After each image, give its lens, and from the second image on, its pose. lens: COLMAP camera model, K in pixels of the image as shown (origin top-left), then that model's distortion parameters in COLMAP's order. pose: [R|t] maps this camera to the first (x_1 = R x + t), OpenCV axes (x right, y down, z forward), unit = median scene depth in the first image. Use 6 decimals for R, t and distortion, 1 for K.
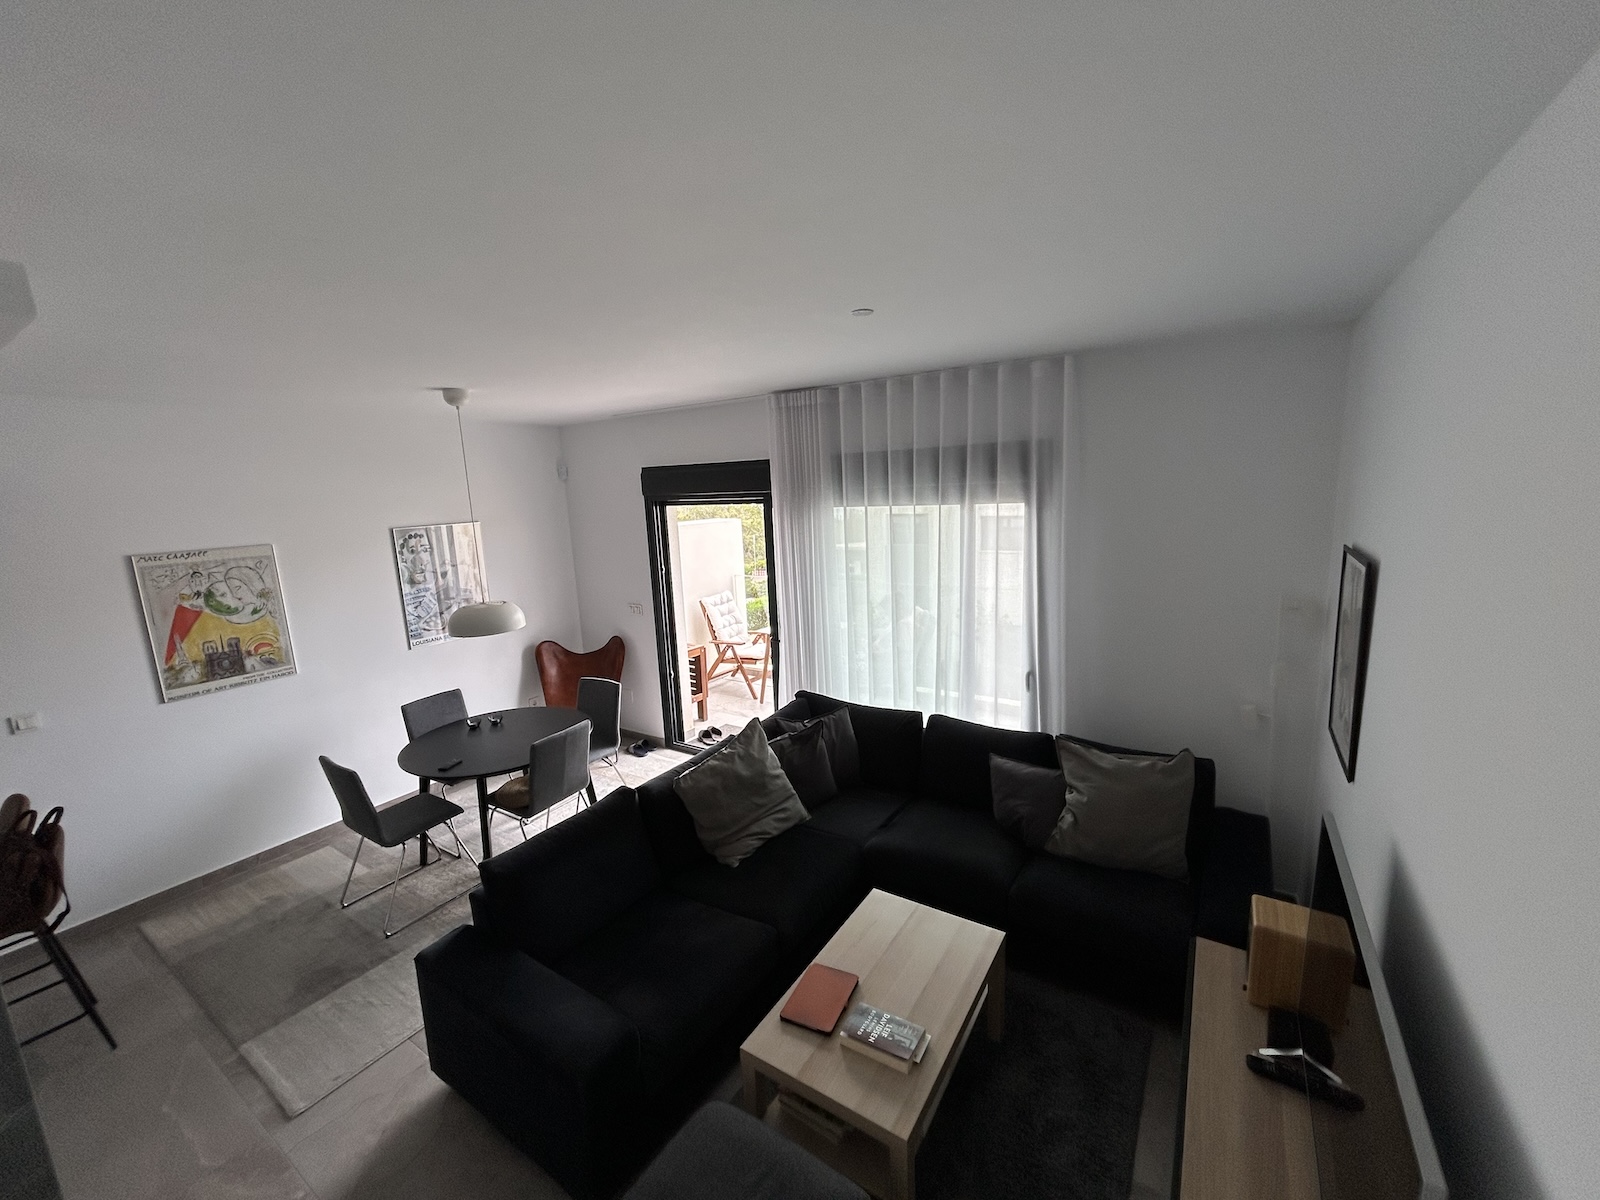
lens RADIAL K [[644.7, 0, 800.0], [0, 644.7, 600.0], [0, 0, 1]] dist [-0.001208, 0.003724]
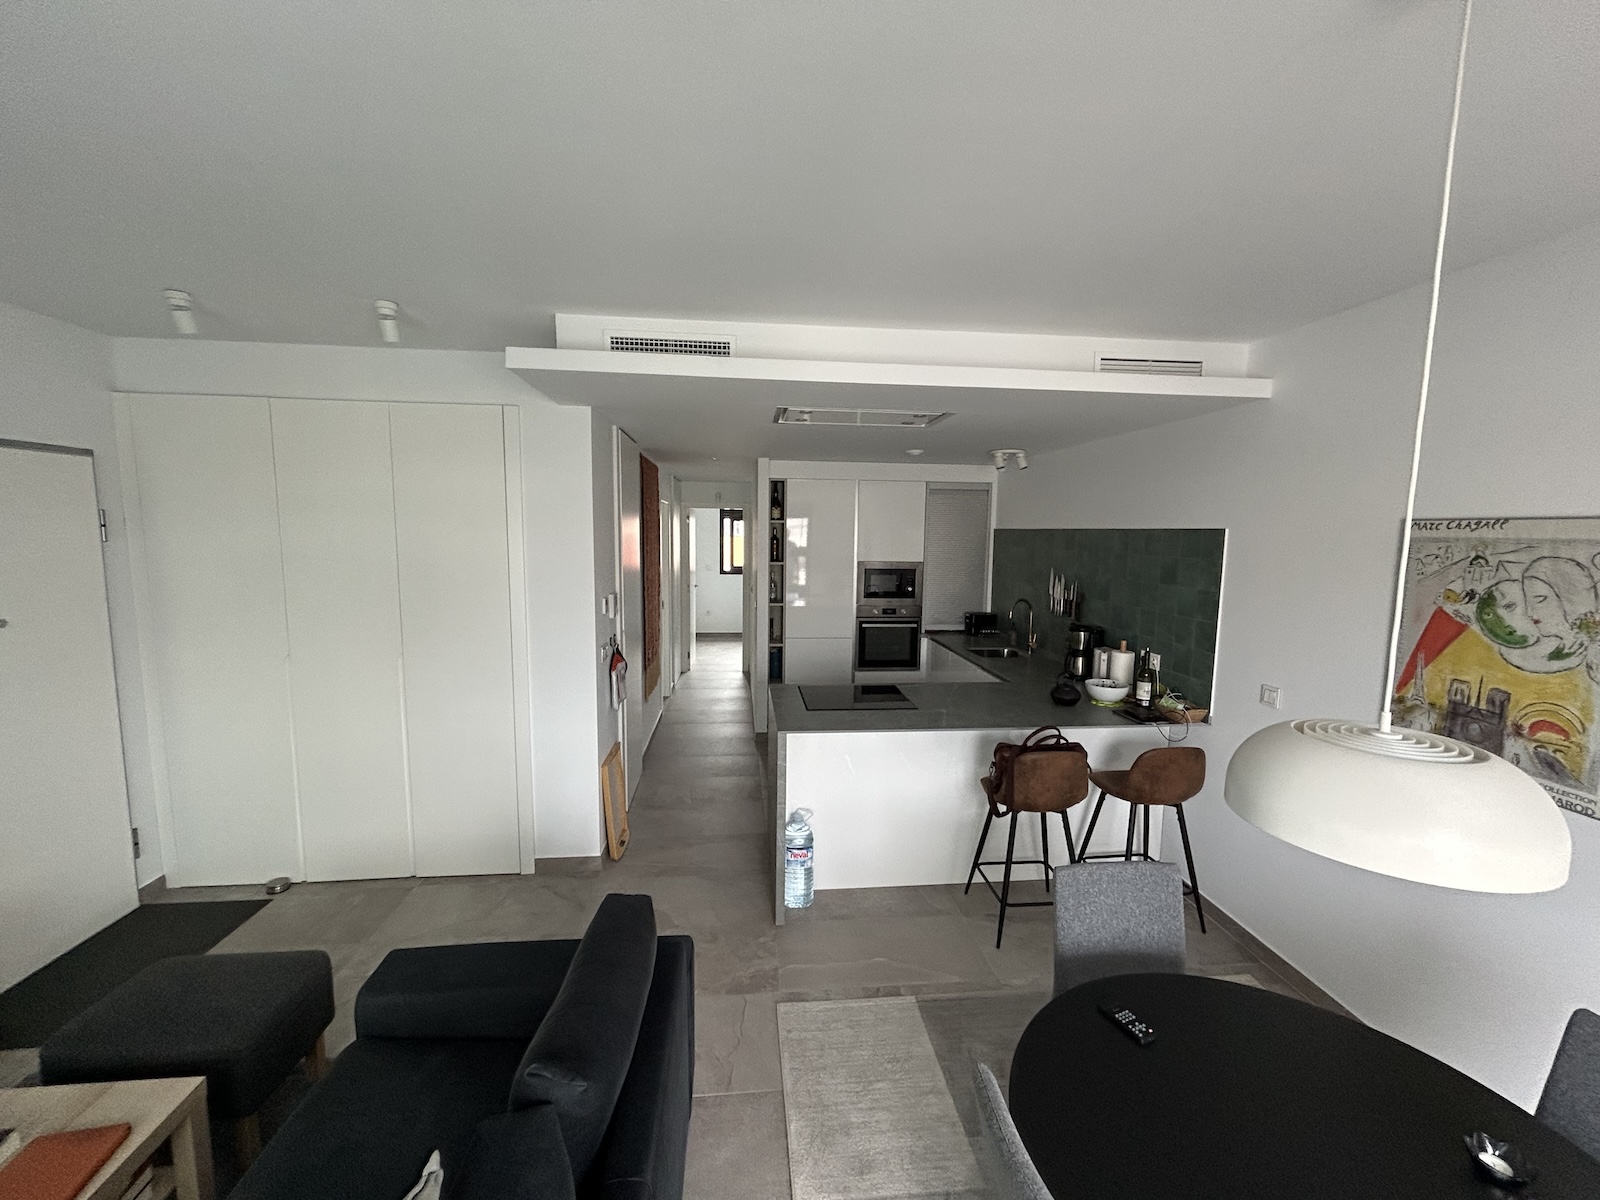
lens RADIAL K [[644.7, 0, 800.0], [0, 644.7, 600.0], [0, 0, 1]] dist [-0.001208, 0.003724]
pose [[-0.778684, 0.101200, -0.619202, -0.123661], [-0.092034, 0.957807, 0.272279, -0.103014], [0.620630, 0.269007, -0.736515, 1.032260]]
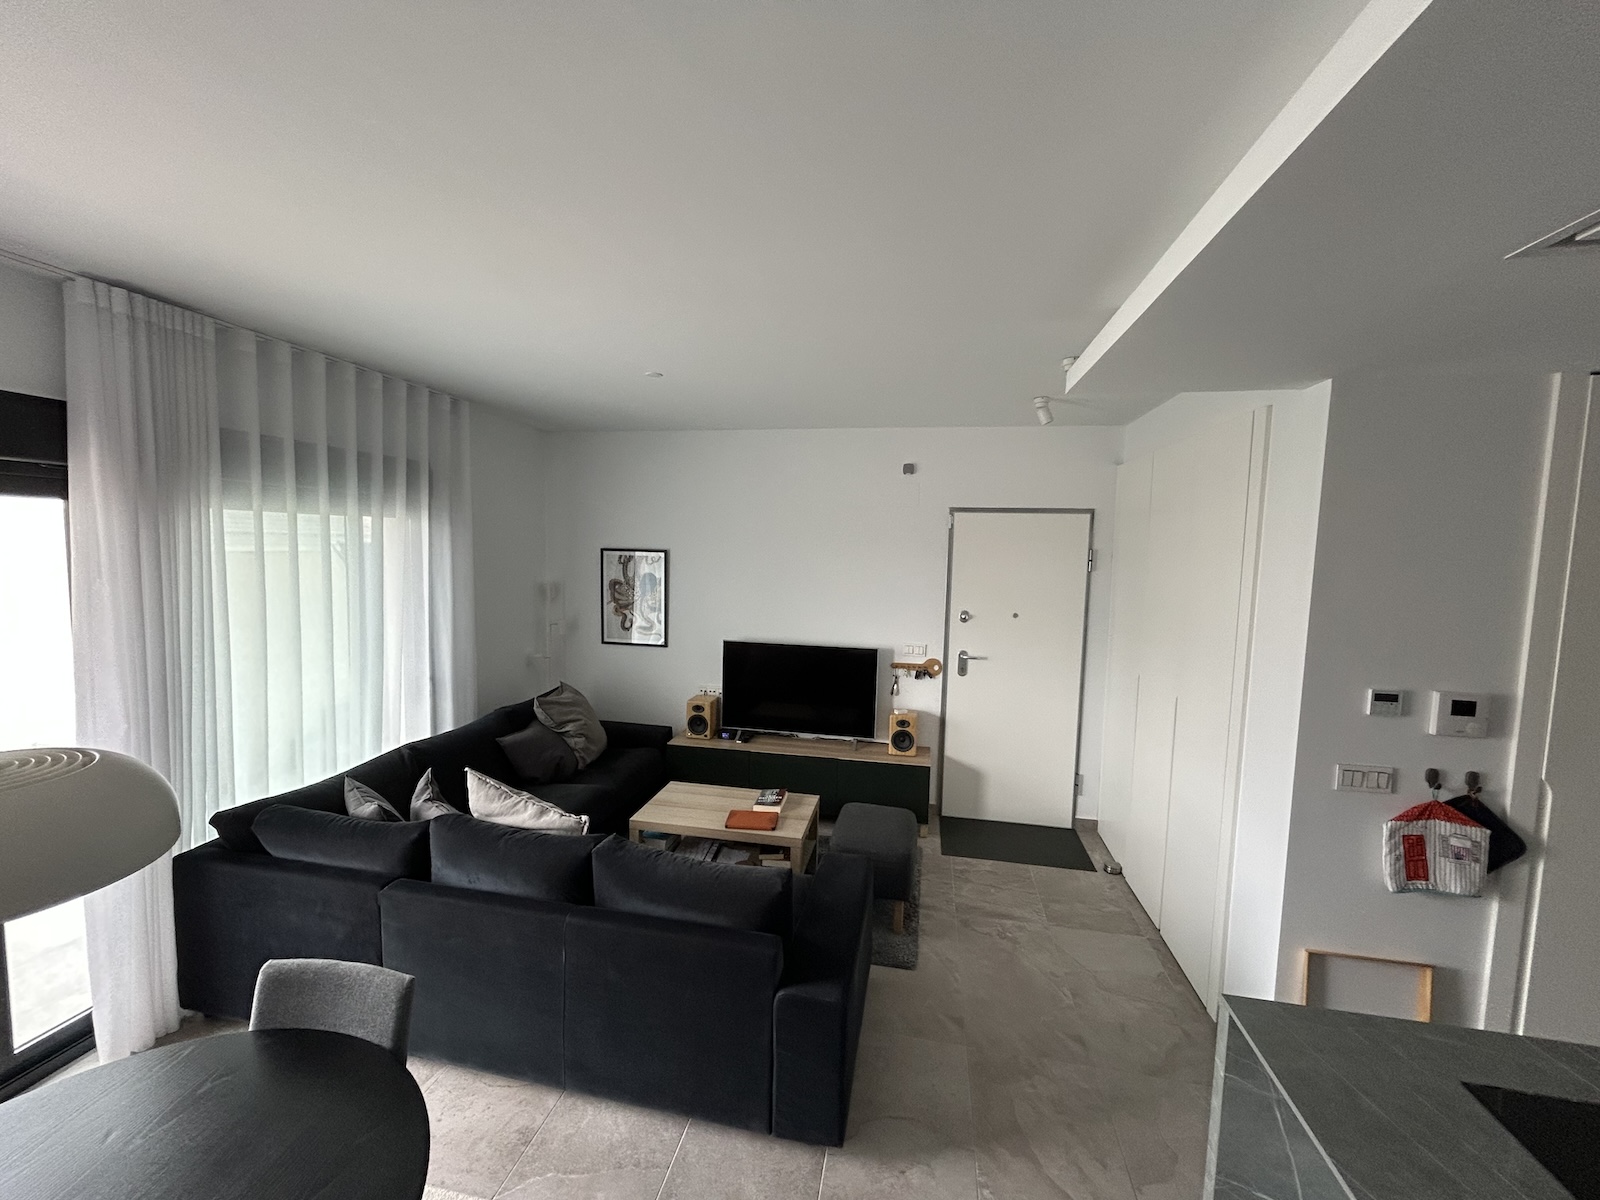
lens RADIAL K [[644.7, 0, 800.0], [0, 644.7, 600.0], [0, 0, 1]] dist [-0.001208, 0.003724]
pose [[-0.377887, -0.040440, 0.924968, -0.830967], [0.159836, 0.981196, 0.108198, -0.032057], [-0.911951, 0.188730, -0.364317, 0.790154]]
